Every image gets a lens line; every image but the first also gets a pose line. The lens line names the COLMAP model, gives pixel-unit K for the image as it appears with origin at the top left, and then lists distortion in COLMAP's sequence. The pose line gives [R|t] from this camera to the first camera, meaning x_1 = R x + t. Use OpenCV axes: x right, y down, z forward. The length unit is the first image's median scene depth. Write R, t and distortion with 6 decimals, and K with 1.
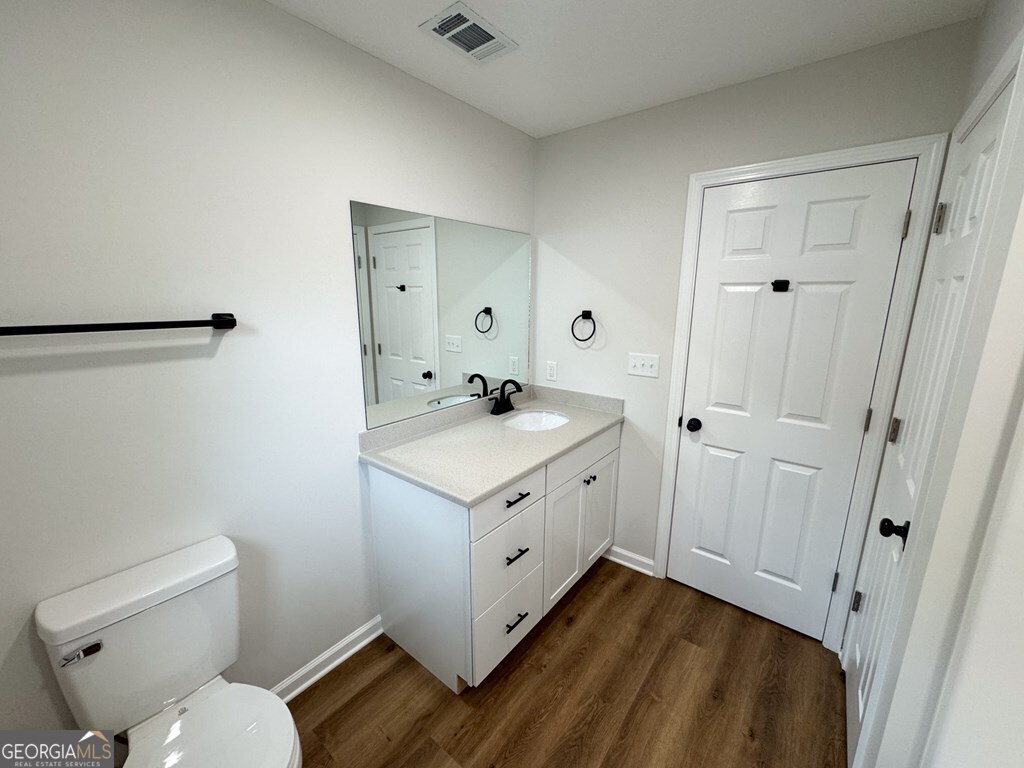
lens RADIAL K [[413.3, 0, 510.9], [0, 413.3, 381.9], [0, 0, 1]] dist [-0.001785, -0.000064]
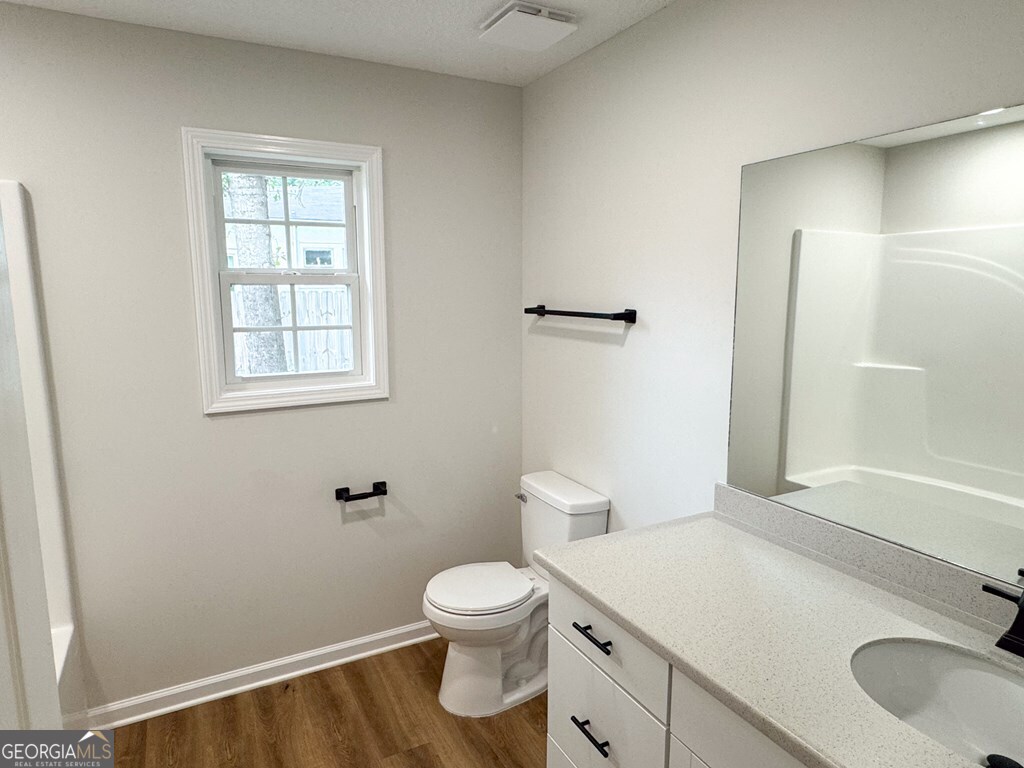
lens RADIAL K [[631.0, 0, 505.5], [0, 631.0, 383.1], [0, 0, 1]] dist [0.001884, -0.000197]
pose [[-0.402404, 0.129191, -0.906301, 0.845836], [-0.193558, 0.955605, 0.222160, -0.239789], [0.894766, 0.264820, -0.359533, 1.135261]]
